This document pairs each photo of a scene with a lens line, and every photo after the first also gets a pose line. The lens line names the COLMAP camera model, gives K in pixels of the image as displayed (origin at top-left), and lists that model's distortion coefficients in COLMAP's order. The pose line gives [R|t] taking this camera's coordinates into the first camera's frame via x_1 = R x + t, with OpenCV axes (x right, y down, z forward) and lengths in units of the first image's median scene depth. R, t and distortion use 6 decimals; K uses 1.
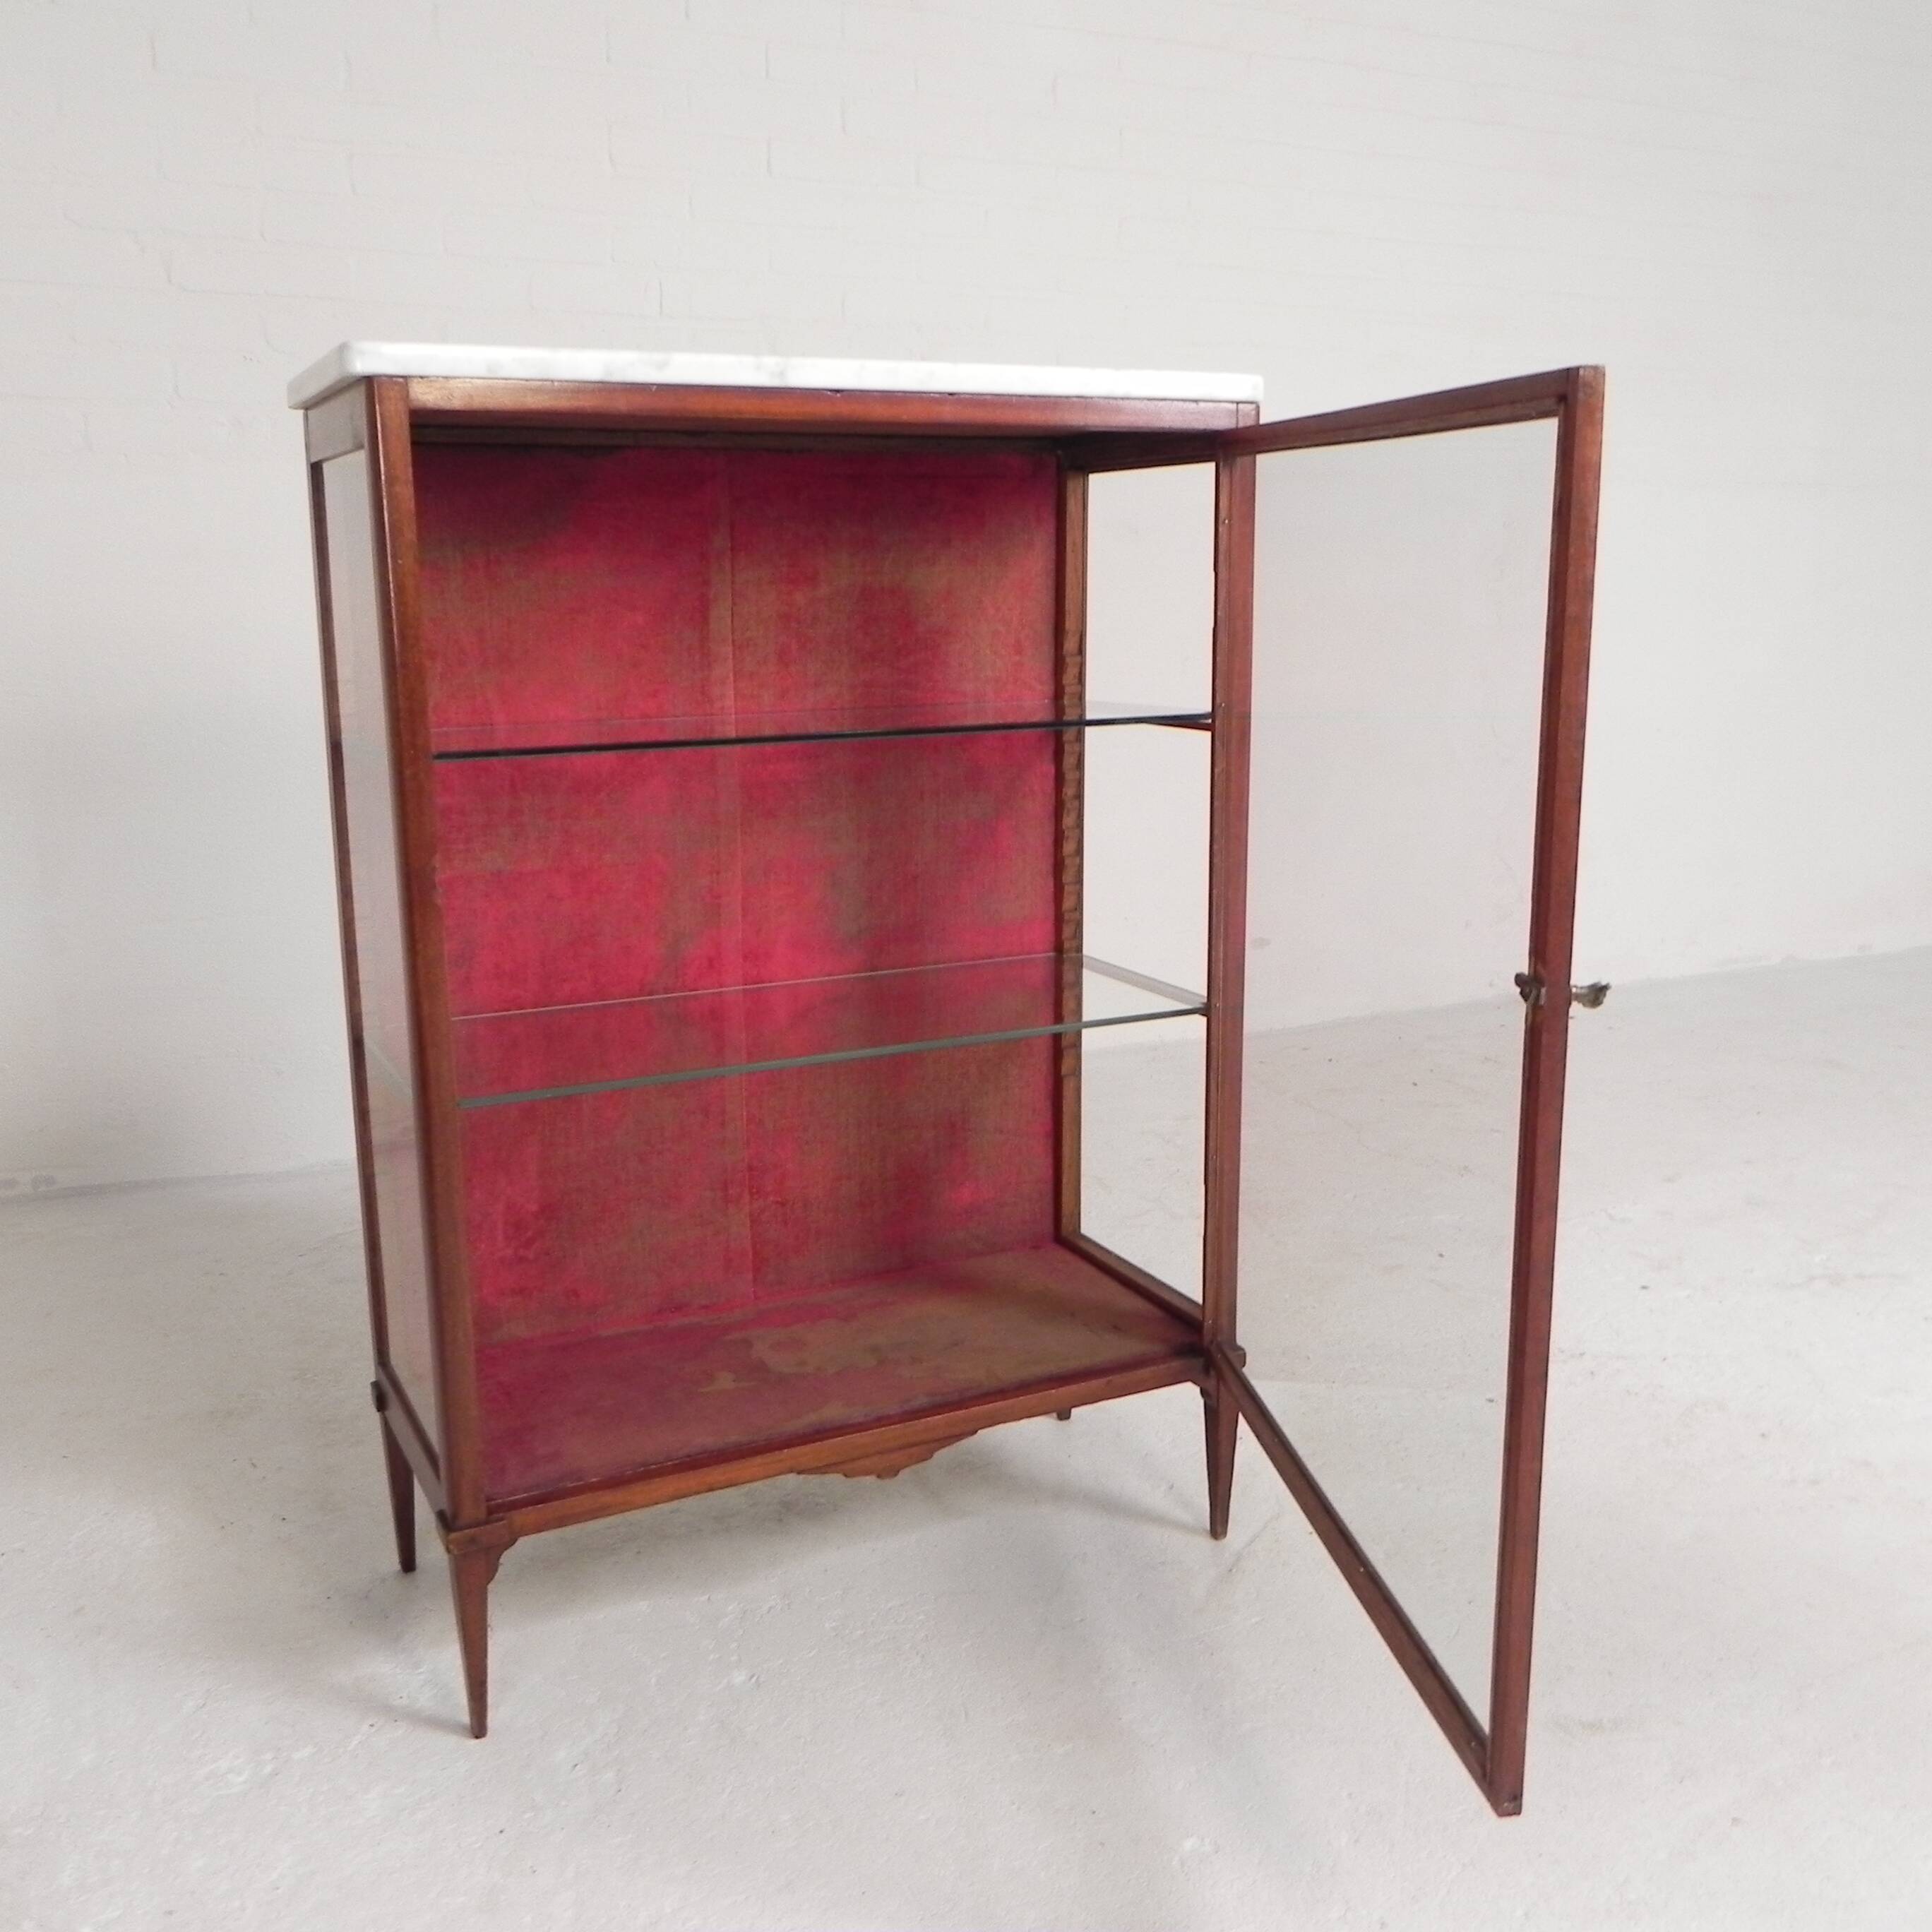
lens RADIAL K [[1943.6, 0, 962.2], [0, 1943.6, 960.3], [0, 0, 1]] dist [-0.014272, 0.002486]
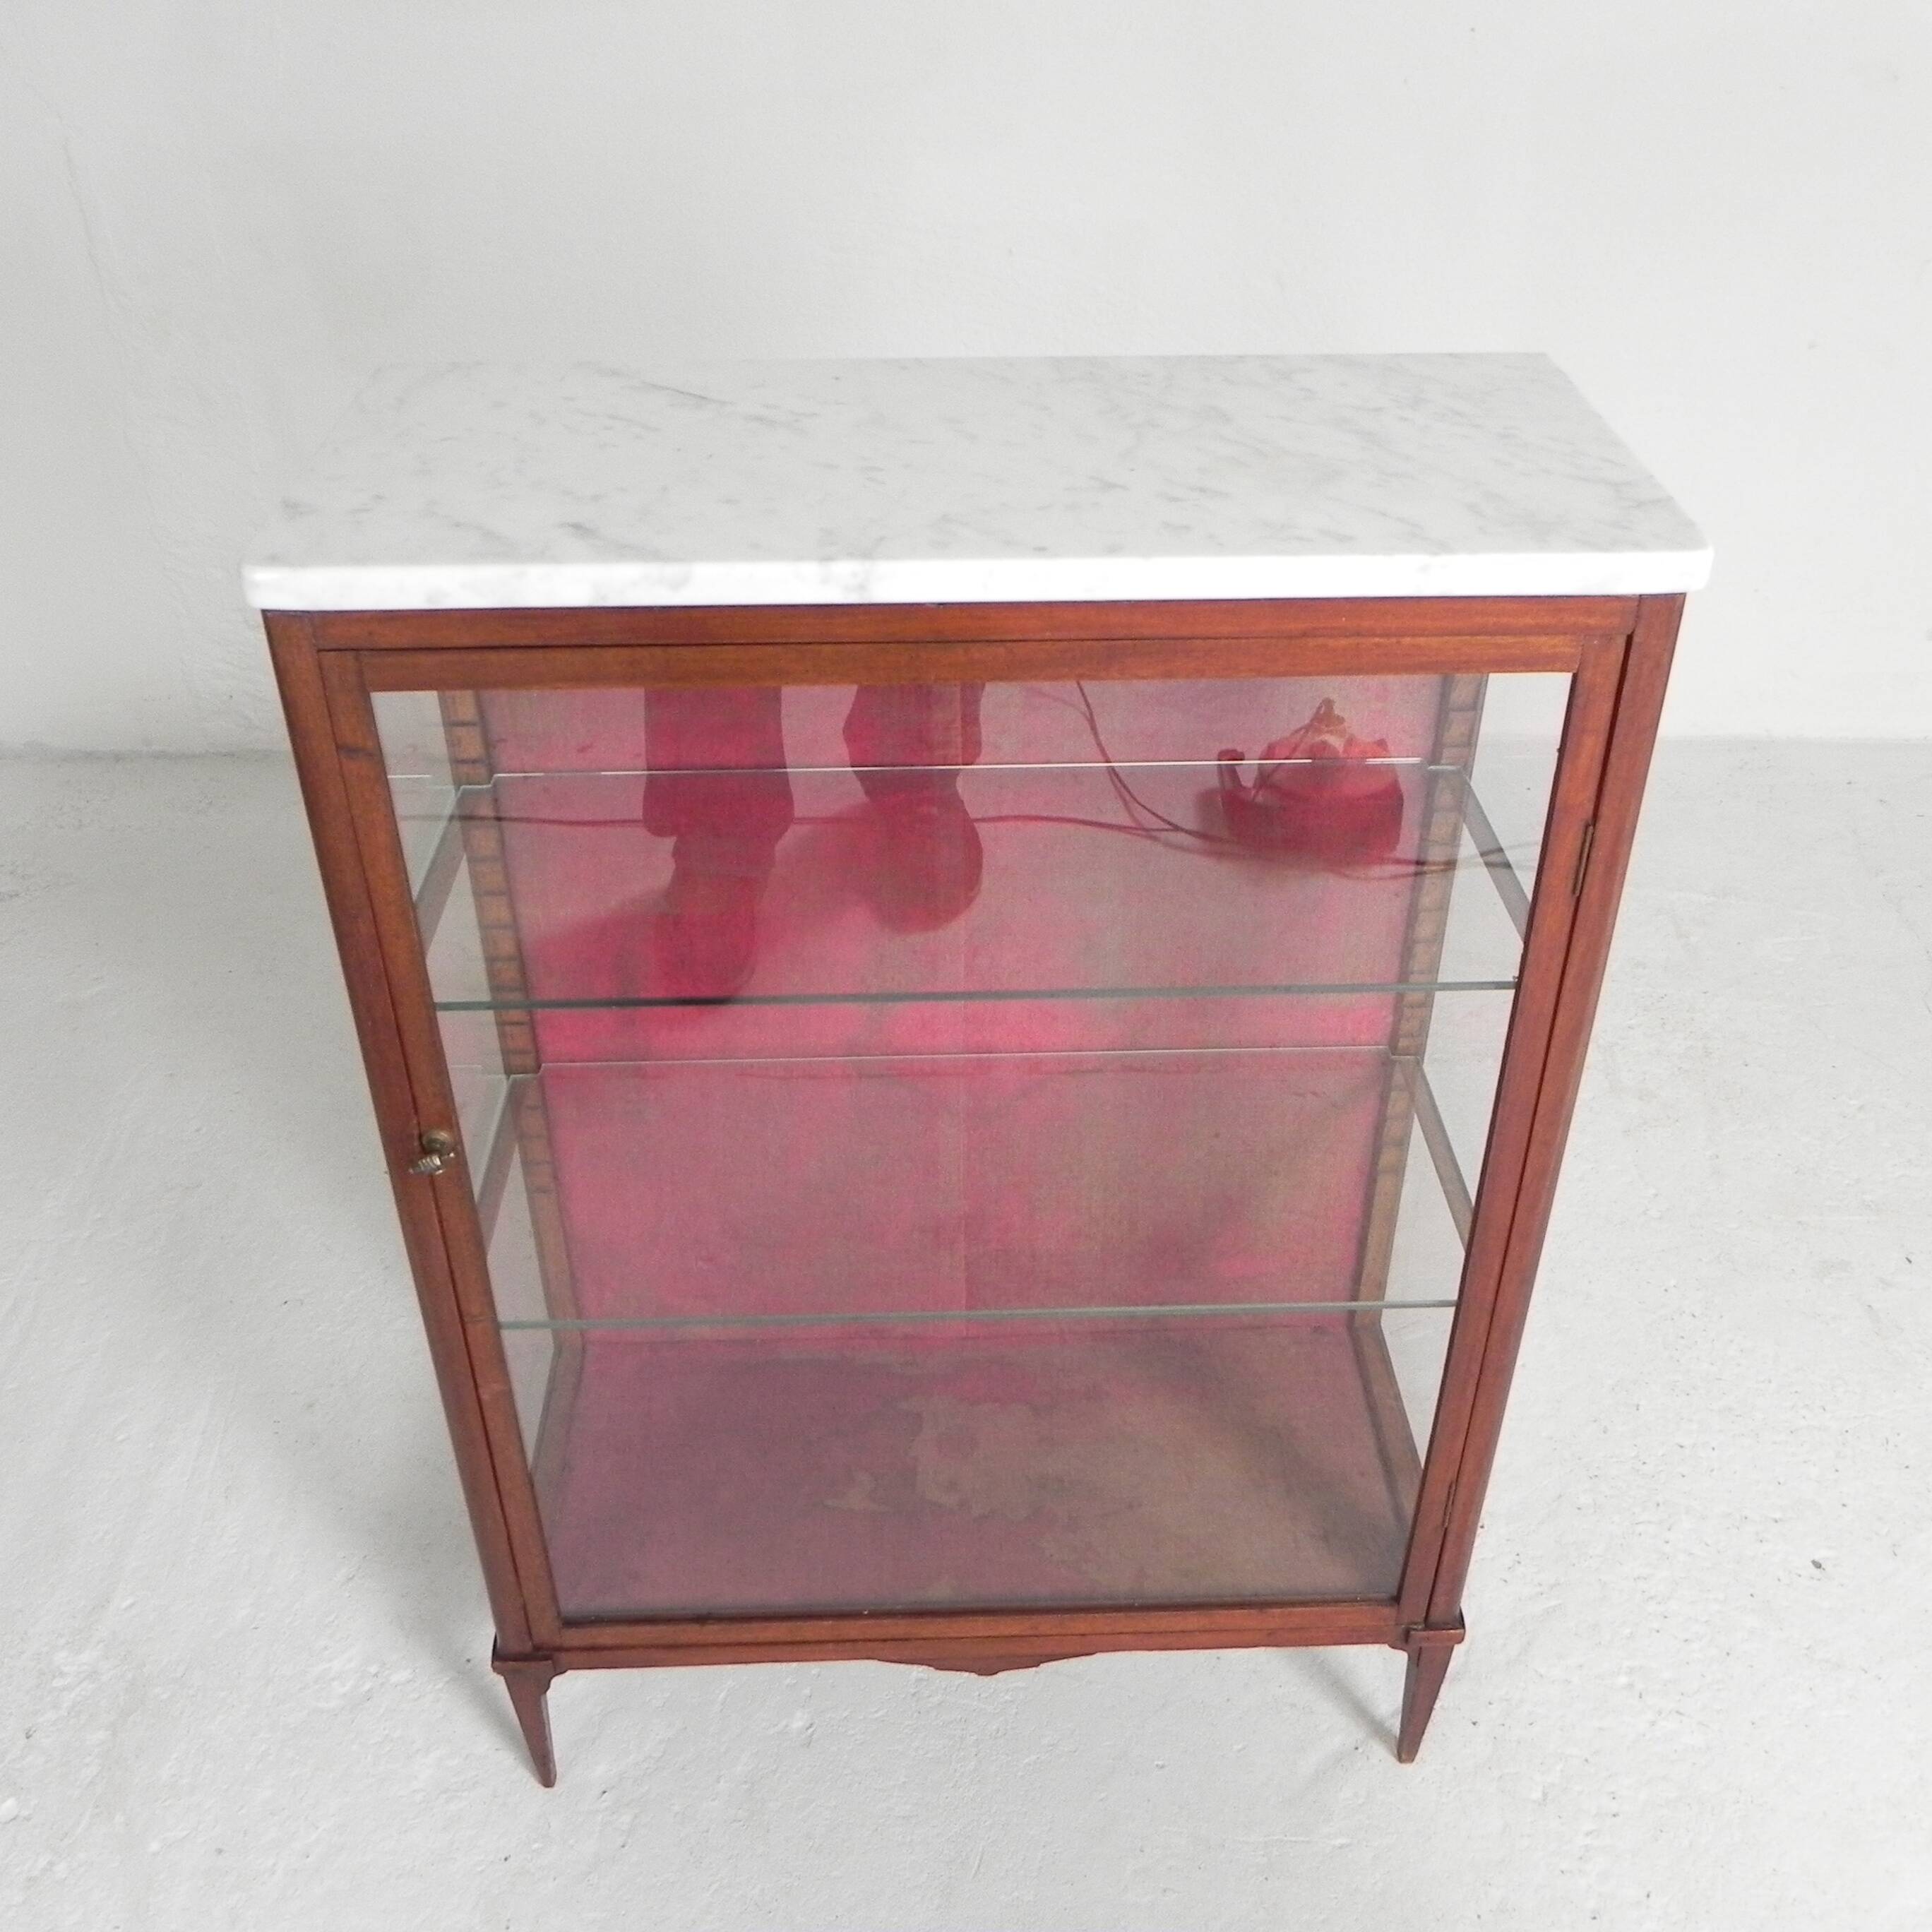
lens RADIAL K [[1934.1, 0, 966.4], [0, 1934.1, 958.6], [0, 0, 1]] dist [-0.009990, -0.008701]
pose [[0.908196, 0.242497, -0.341139, 0.161925], [-0.089200, 0.908474, 0.408311, -0.362639], [0.408931, -0.340397, 0.846703, 0.316608]]
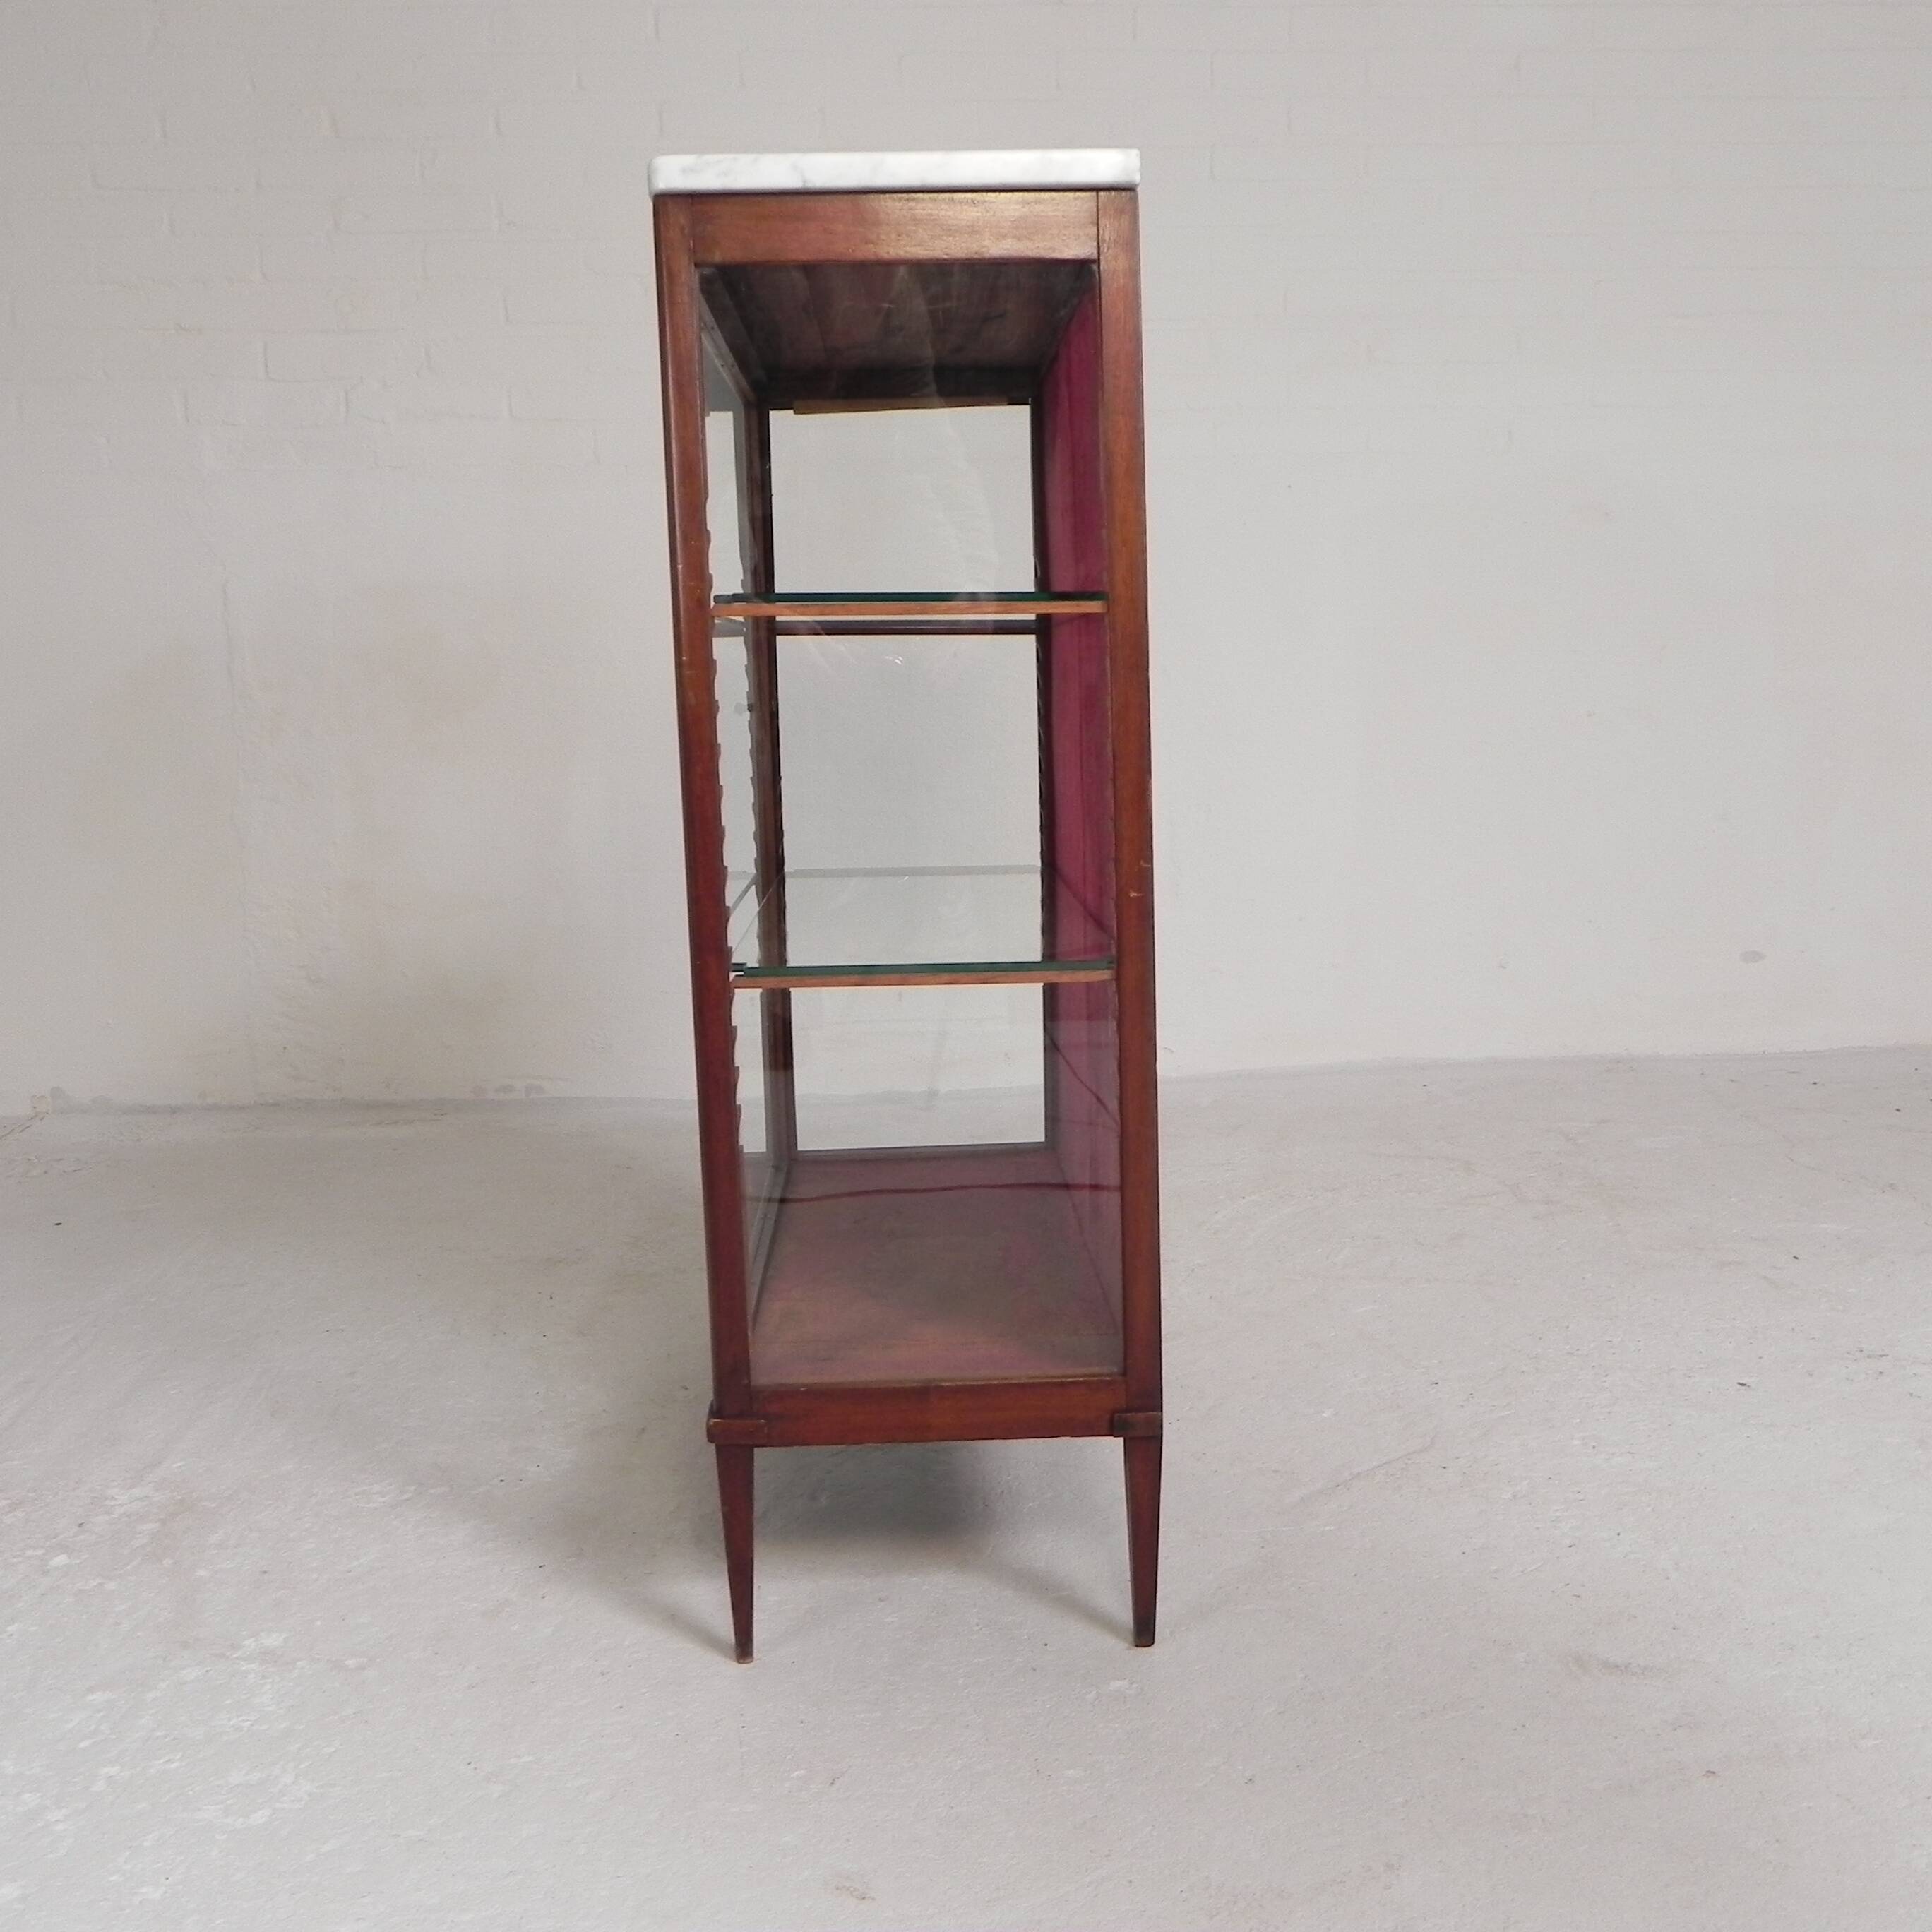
lens RADIAL K [[1943.6, 0, 962.2], [0, 1943.6, 960.3], [0, 0, 1]] dist [-0.014272, 0.002486]
pose [[0.923202, 0.035235, -0.382697, 0.294123], [-0.058801, 0.997014, -0.050054, 0.106000], [0.379791, 0.068713, 0.922517, 0.051106]]
